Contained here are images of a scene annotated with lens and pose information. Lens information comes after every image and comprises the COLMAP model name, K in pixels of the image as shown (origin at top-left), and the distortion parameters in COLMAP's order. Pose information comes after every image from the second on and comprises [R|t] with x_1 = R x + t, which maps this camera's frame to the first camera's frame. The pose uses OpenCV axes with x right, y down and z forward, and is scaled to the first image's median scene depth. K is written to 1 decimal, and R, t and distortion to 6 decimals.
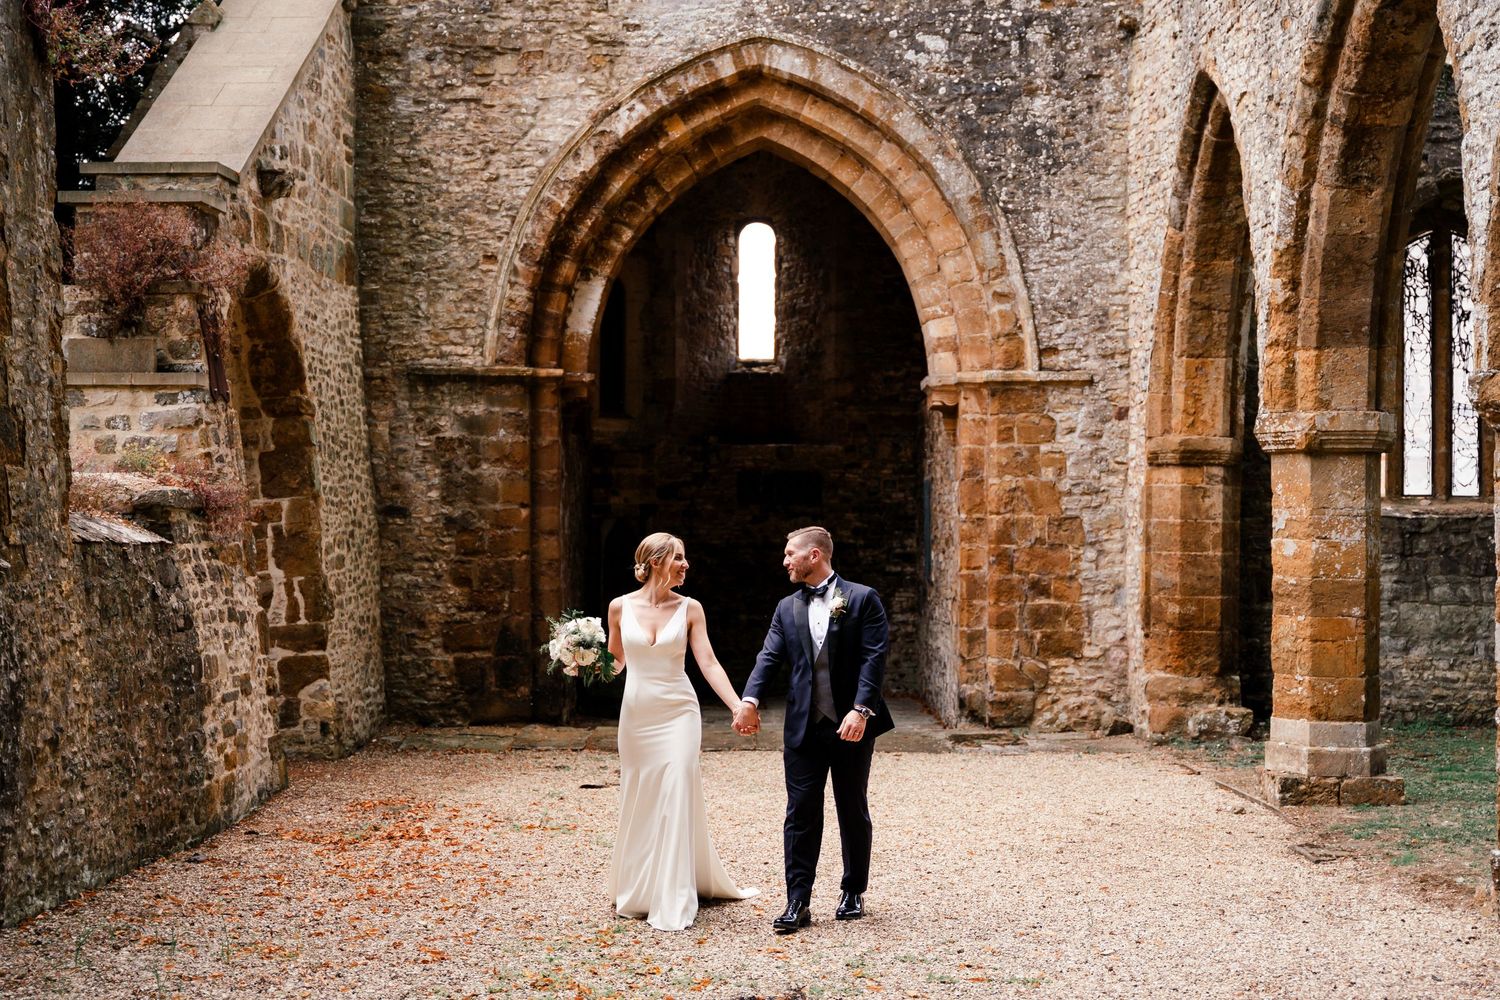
lens RADIAL K [[2068.1, 0, 689.4], [0, 2068.1, 477.3], [0, 0, 1]] dist [0.110253, 0.000000]
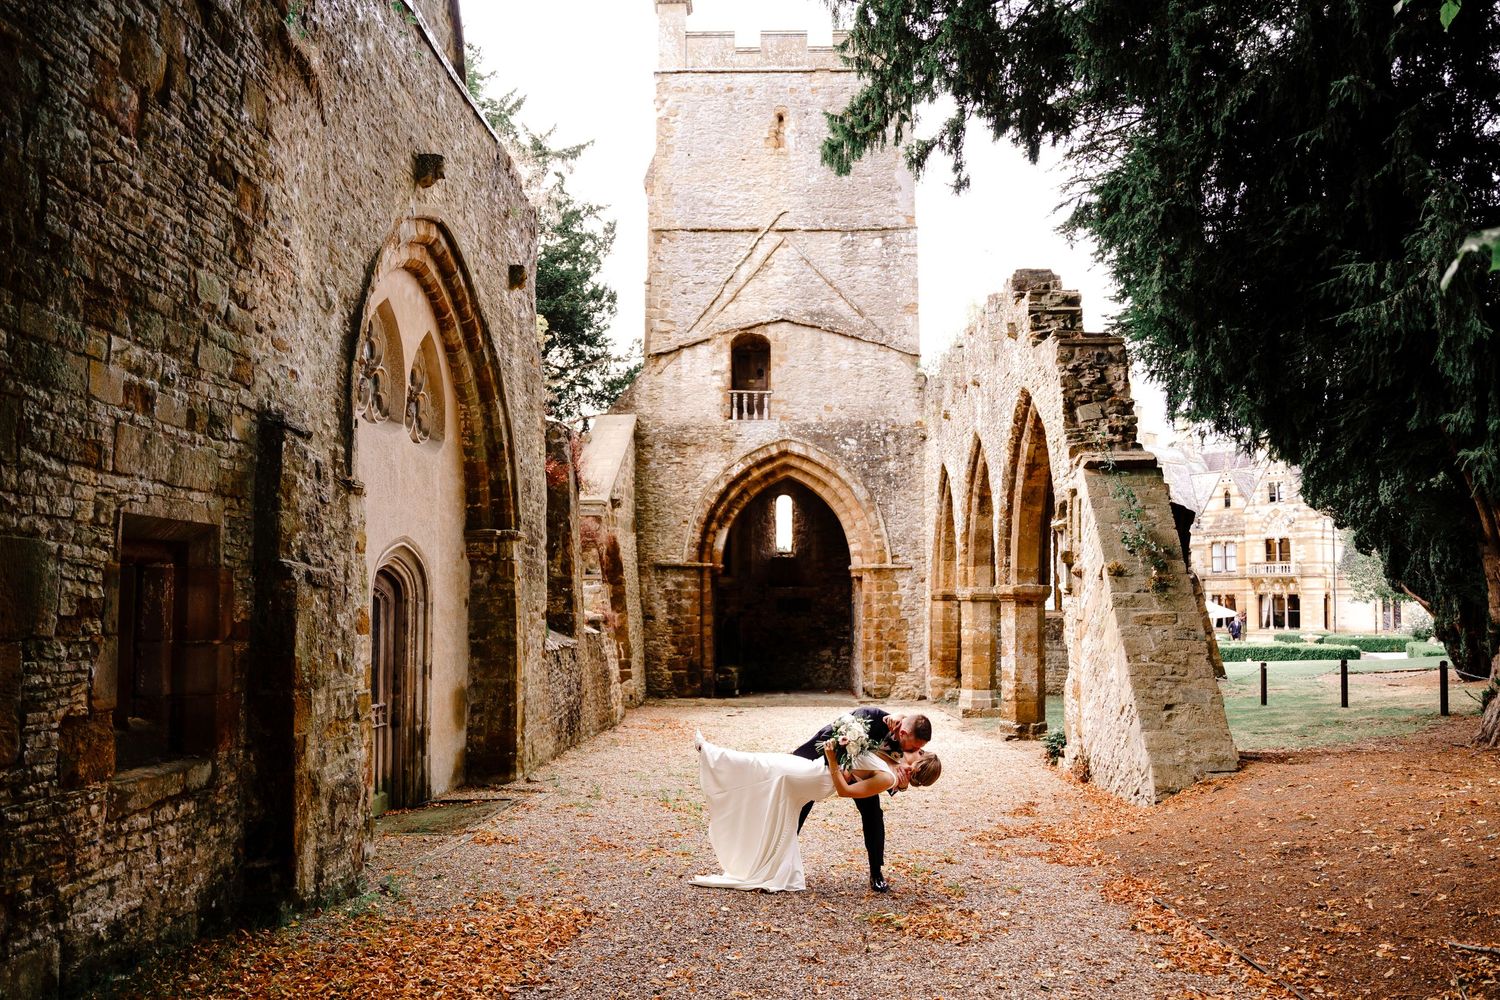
lens RADIAL K [[1016.5, 0, 742.9], [0, 1016.5, 554.3], [0, 0, 1]] dist [0.087872, 0.001483]
pose [[0.999984, -0.003592, -0.004362, -0.017381], [0.003437, 0.999374, -0.035222, -0.018309], [0.004486, 0.035206, 0.999370, -0.309082]]
